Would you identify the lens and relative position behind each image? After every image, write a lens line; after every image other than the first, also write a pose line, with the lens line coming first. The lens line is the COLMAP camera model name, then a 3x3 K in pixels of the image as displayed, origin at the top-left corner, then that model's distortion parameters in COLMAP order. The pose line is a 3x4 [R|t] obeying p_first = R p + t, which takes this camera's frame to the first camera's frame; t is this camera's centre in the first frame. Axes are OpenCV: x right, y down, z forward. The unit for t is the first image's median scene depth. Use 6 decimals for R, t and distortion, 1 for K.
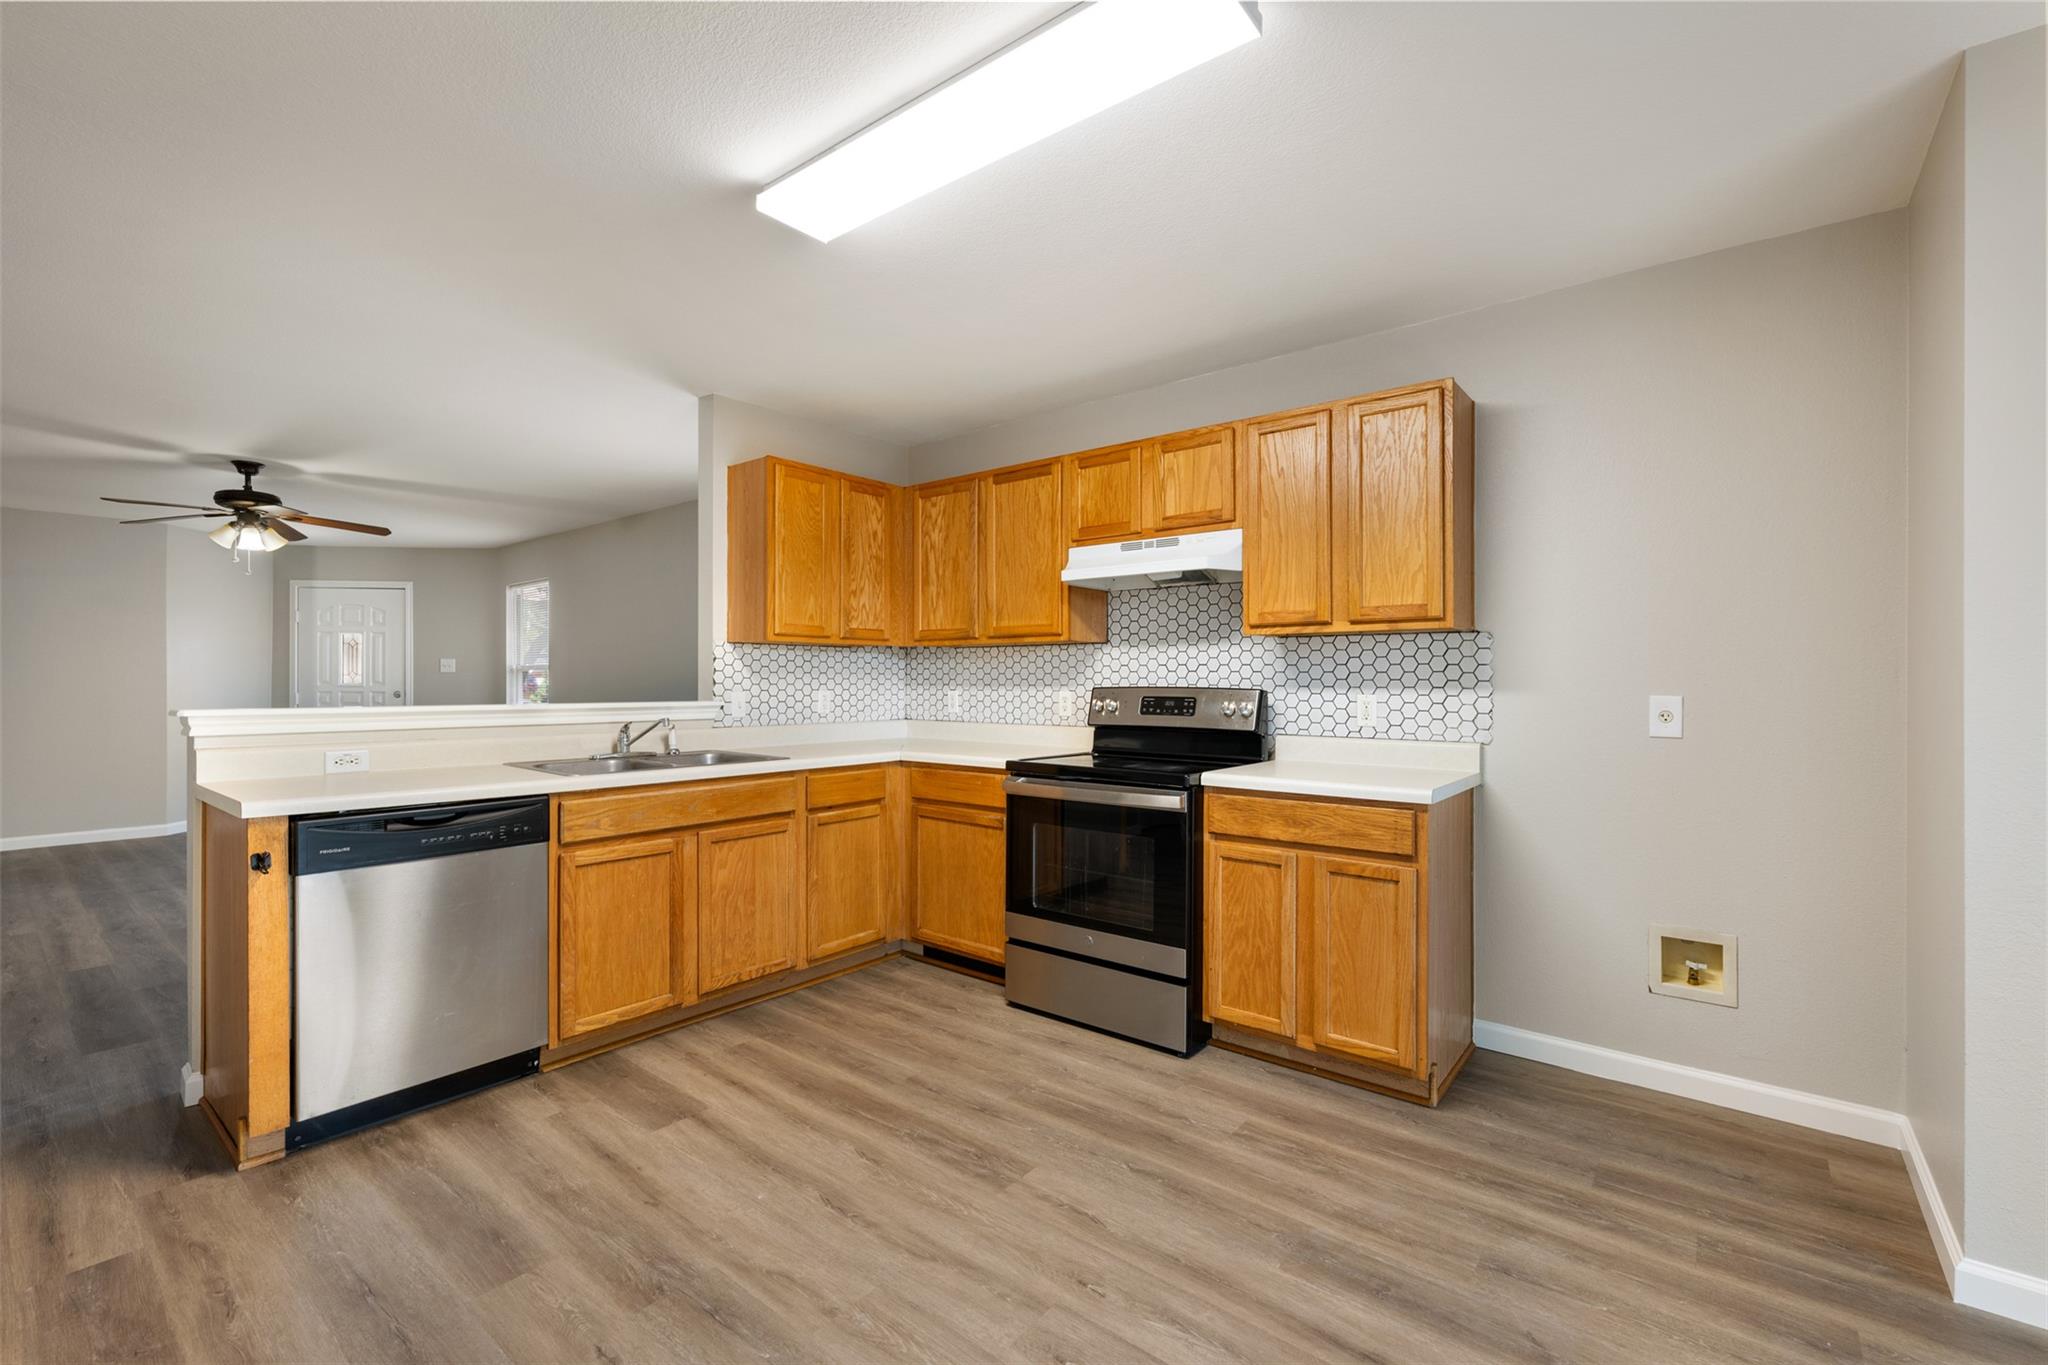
lens RADIAL K [[877.6, 0, 1016.4], [0, 877.6, 682.0], [0, 0, 1]] dist [0.000362, 0.000151]
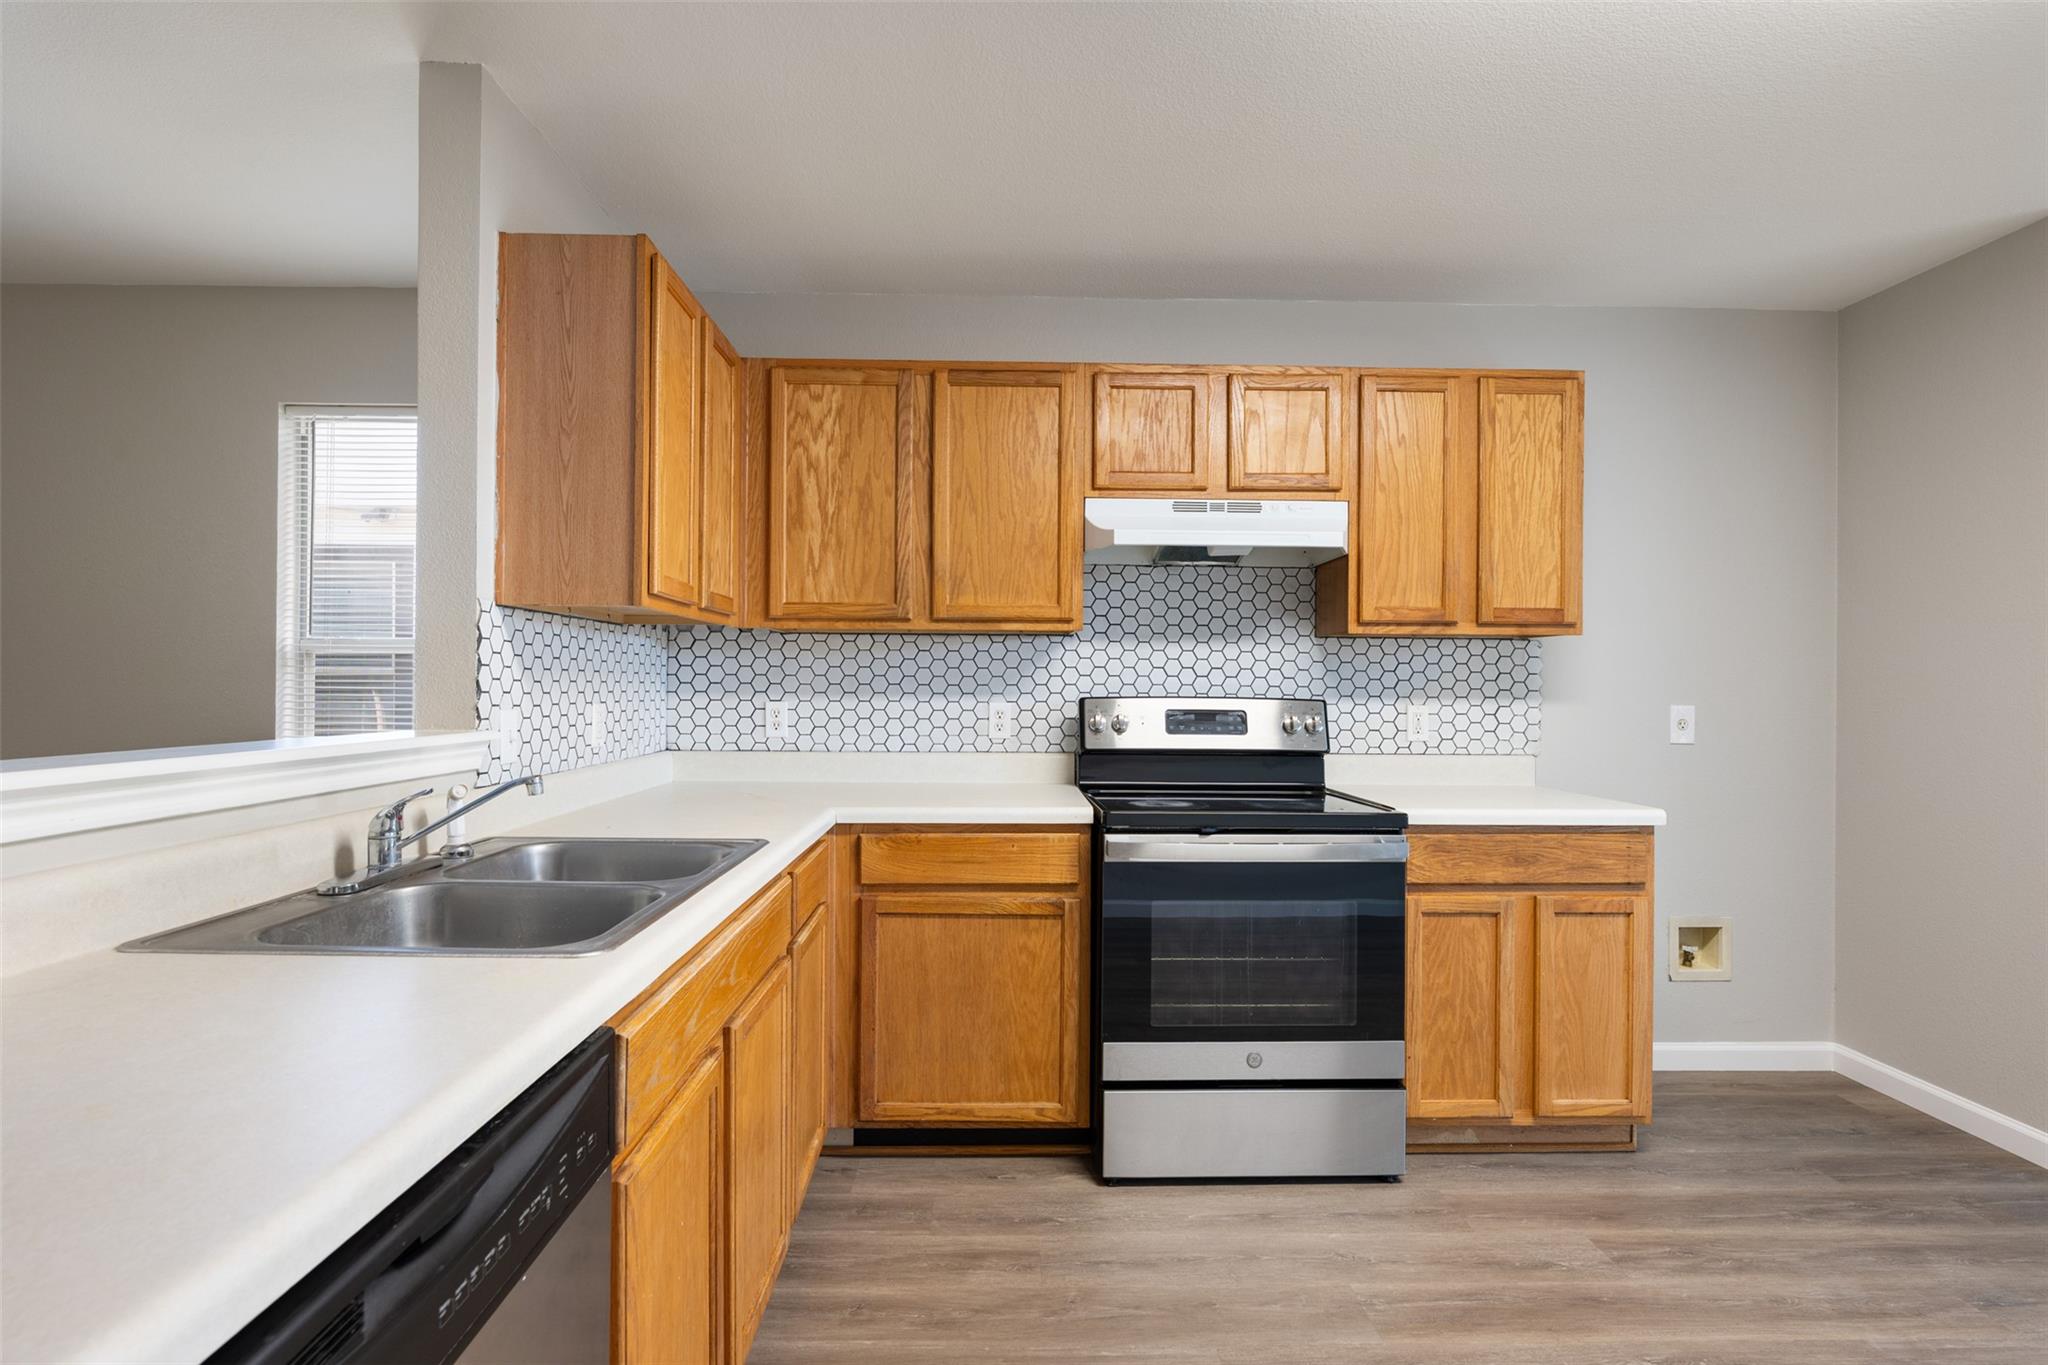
lens RADIAL K [[986.3, 0, 1013.8], [0, 986.3, 681.8], [0, 0, 1]] dist [-0.000715, 0.000344]
pose [[0.756830, 0.005855, 0.653586, -0.527646], [-0.005407, 0.999982, -0.002697, -0.004476], [-0.653590, -0.001493, 0.756848, 0.474824]]
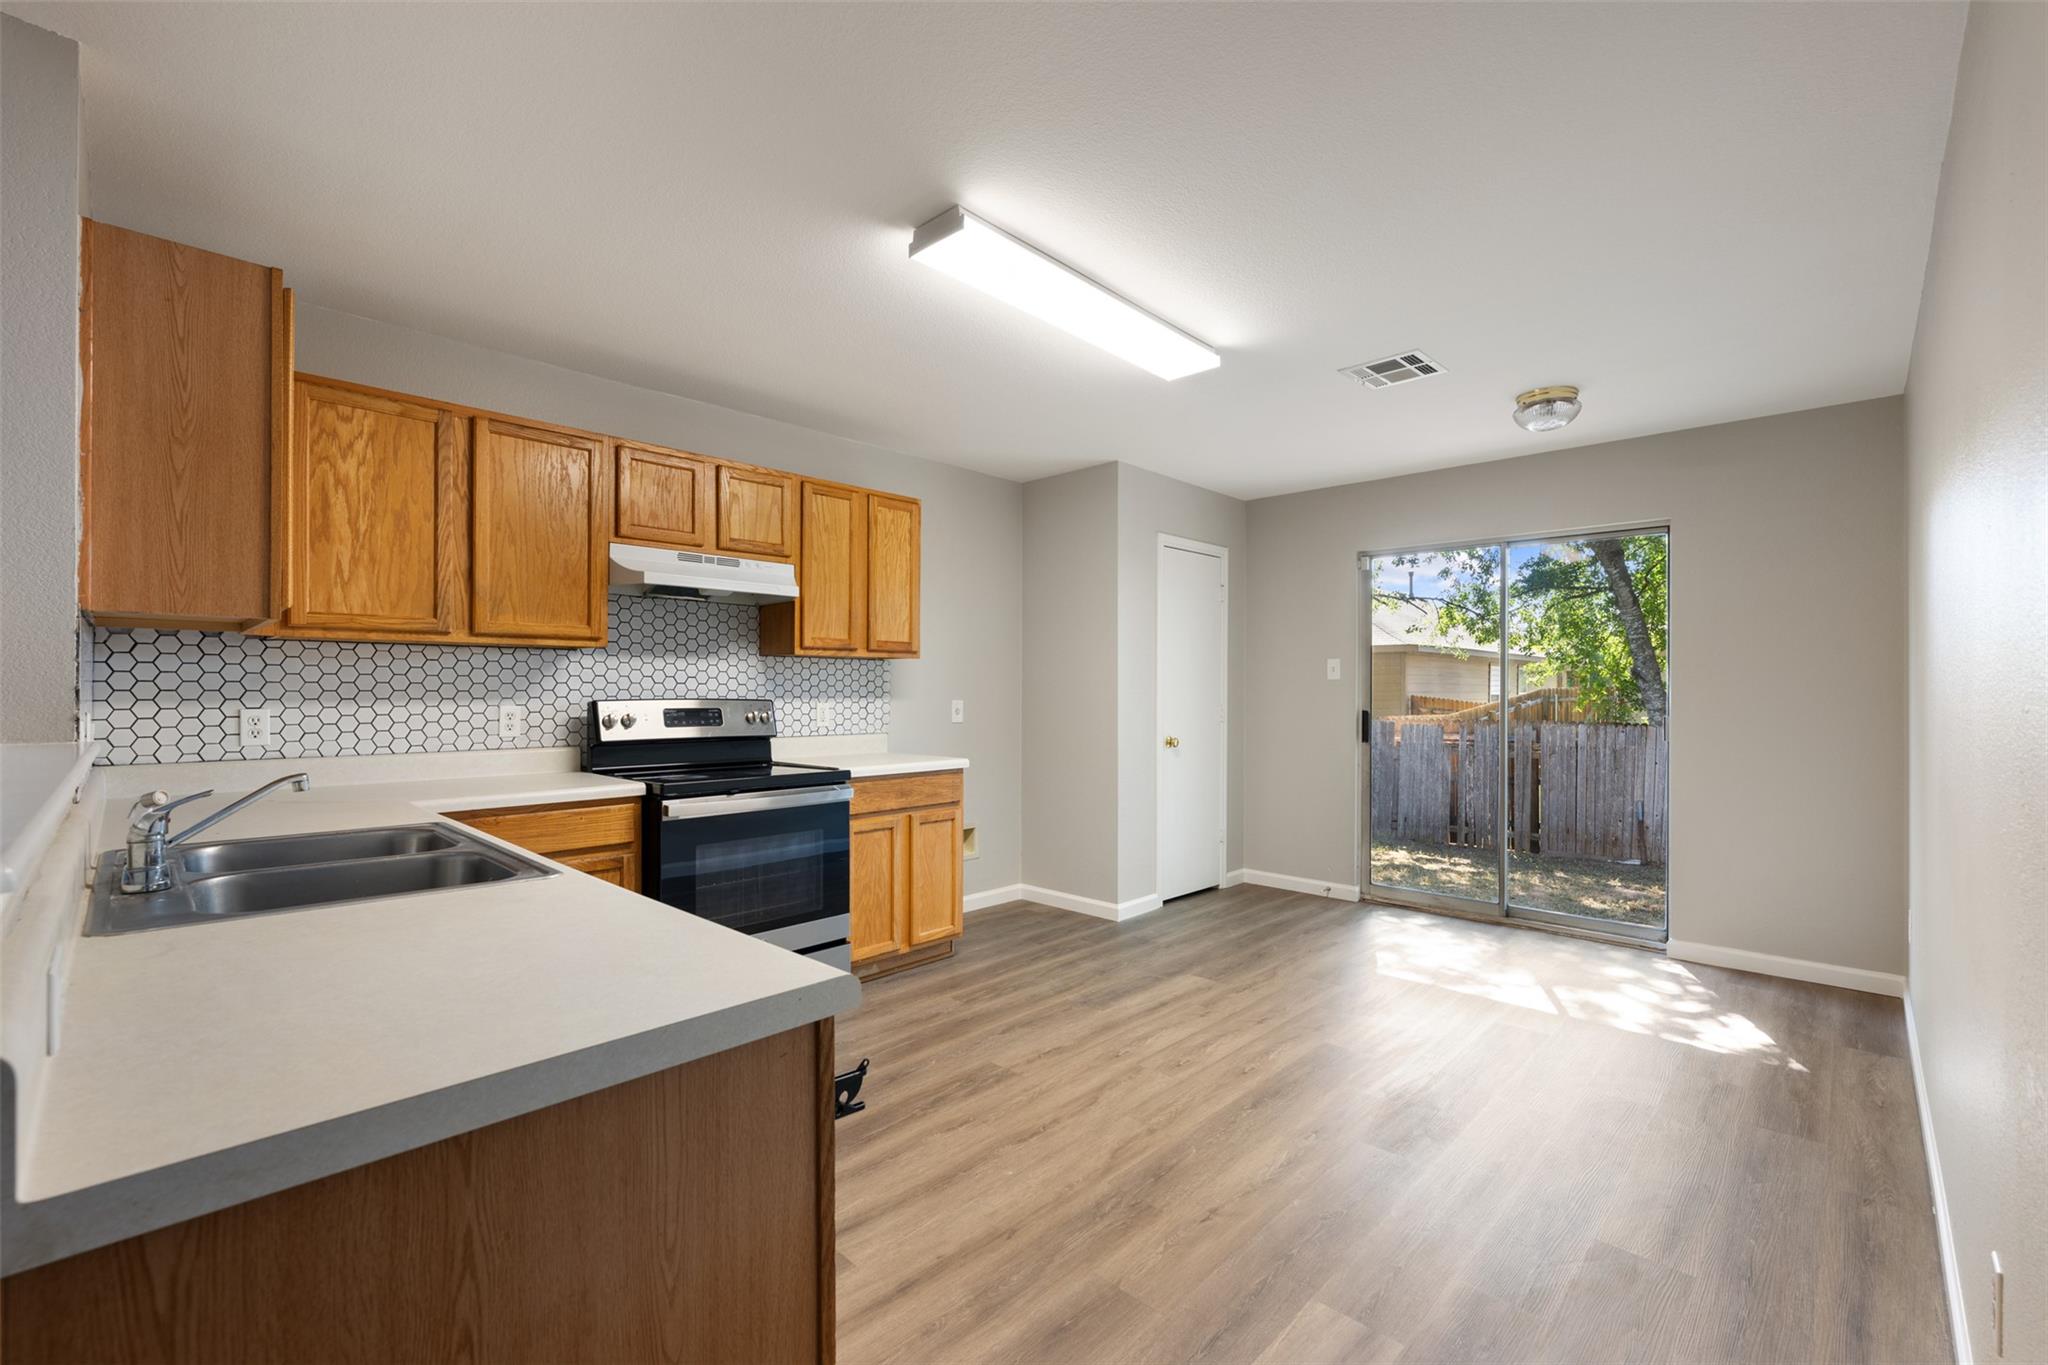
lens RADIAL K [[873.5, 0, 1027.6], [0, 873.5, 688.6], [0, 0, 1]] dist [-0.000635, 0.000309]
pose [[0.072045, 0.000828, 0.997401, -0.838025], [-0.000919, 0.999999, -0.000763, -0.005942], [-0.997401, -0.000861, 0.072046, 0.553697]]
